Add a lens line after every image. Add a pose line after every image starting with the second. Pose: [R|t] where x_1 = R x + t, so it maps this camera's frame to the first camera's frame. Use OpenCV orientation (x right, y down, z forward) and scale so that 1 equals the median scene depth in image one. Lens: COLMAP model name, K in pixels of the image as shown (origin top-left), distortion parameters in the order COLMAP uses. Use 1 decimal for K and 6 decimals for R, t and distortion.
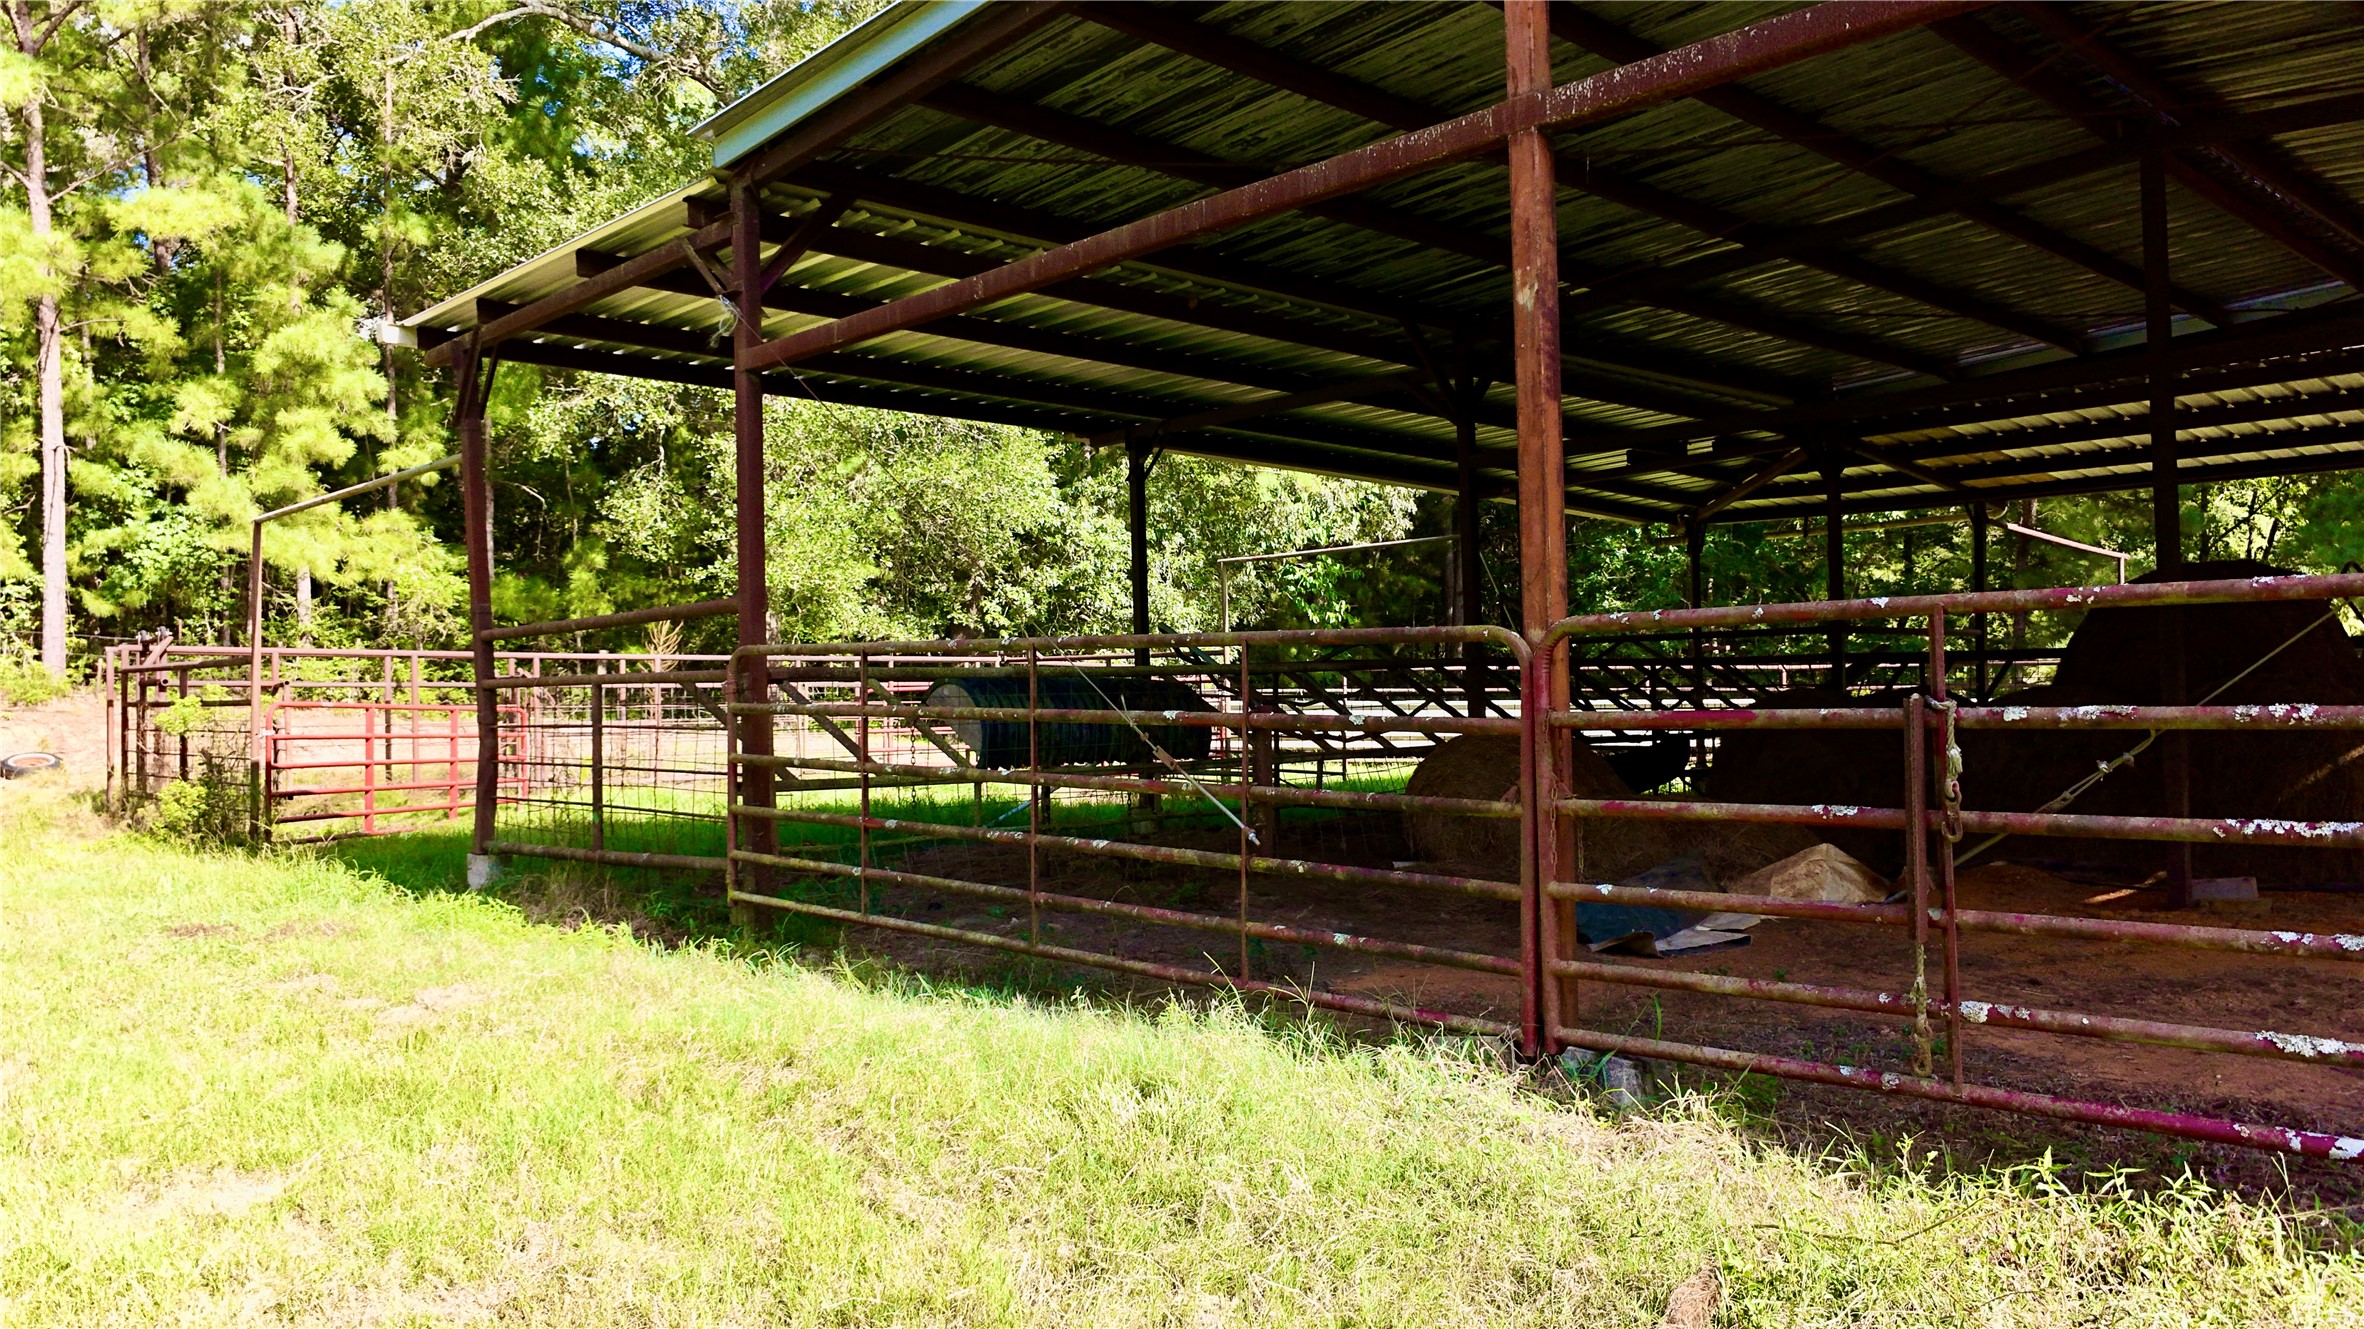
lens RADIAL K [[1721.1, 0, 1188.8], [0, 1721.1, 653.0], [0, 0, 1]] dist [-0.052085, 0.012342]
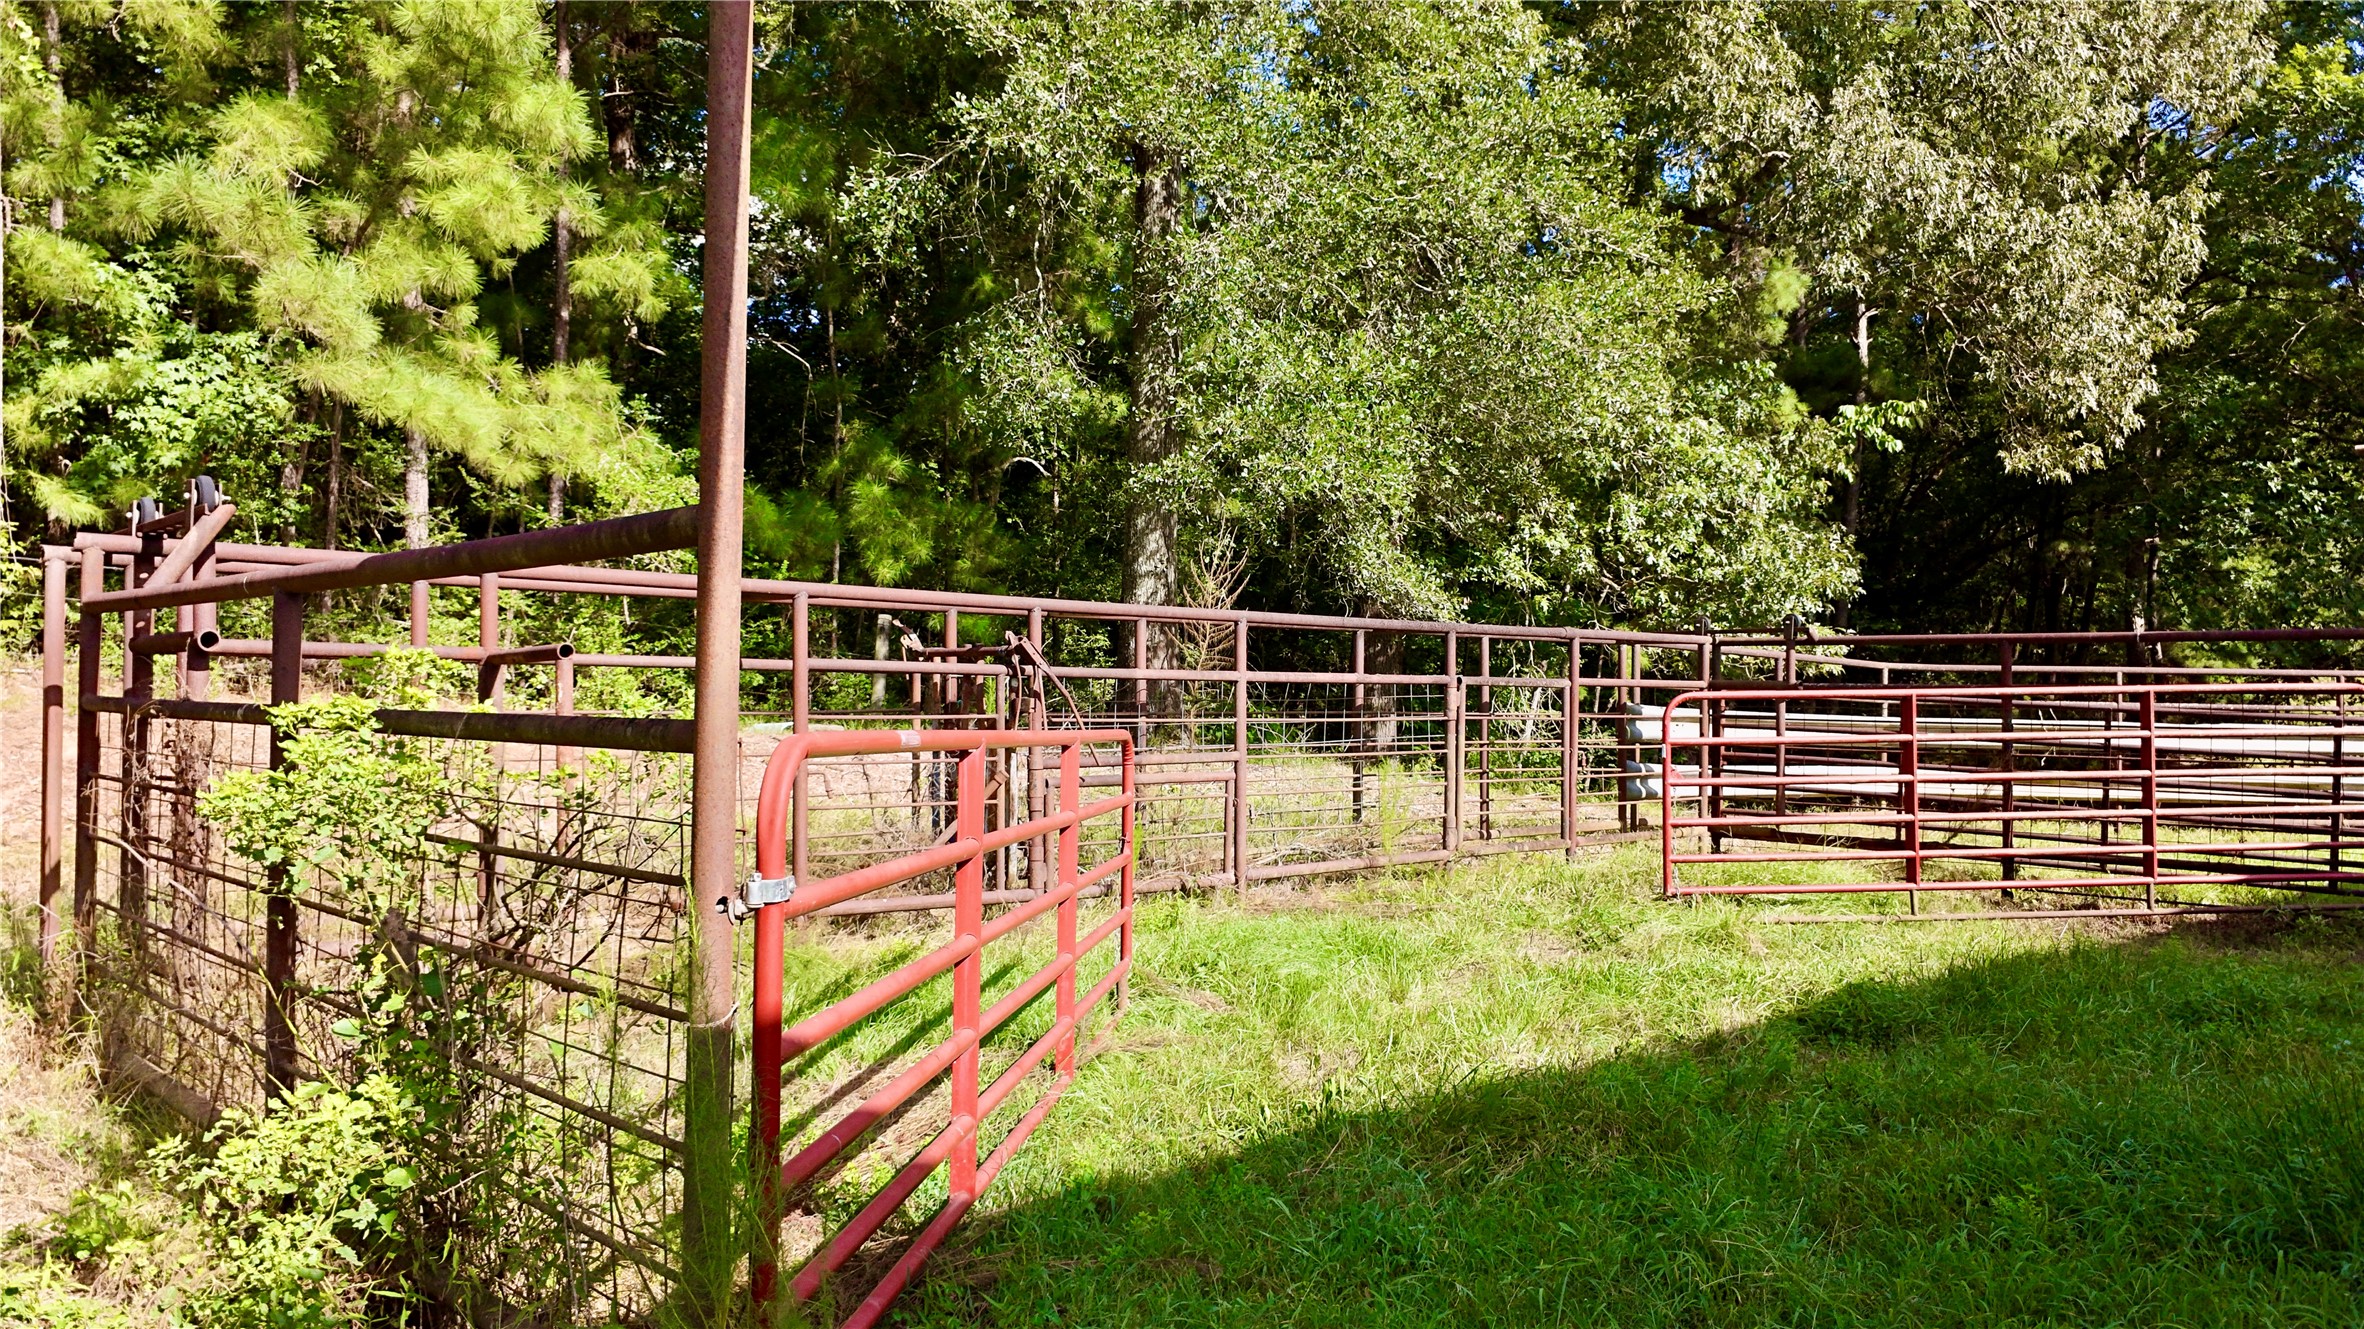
lens RADIAL K [[1659.7, 0, 1179.4], [0, 1659.7, 650.3], [0, 0, 1]] dist [-0.043108, 0.003902]
pose [[0.999752, 0.019413, 0.010894, -0.415351], [-0.019445, 0.999807, 0.002805, 0.014602], [-0.010837, -0.003016, 0.999937, 0.671848]]
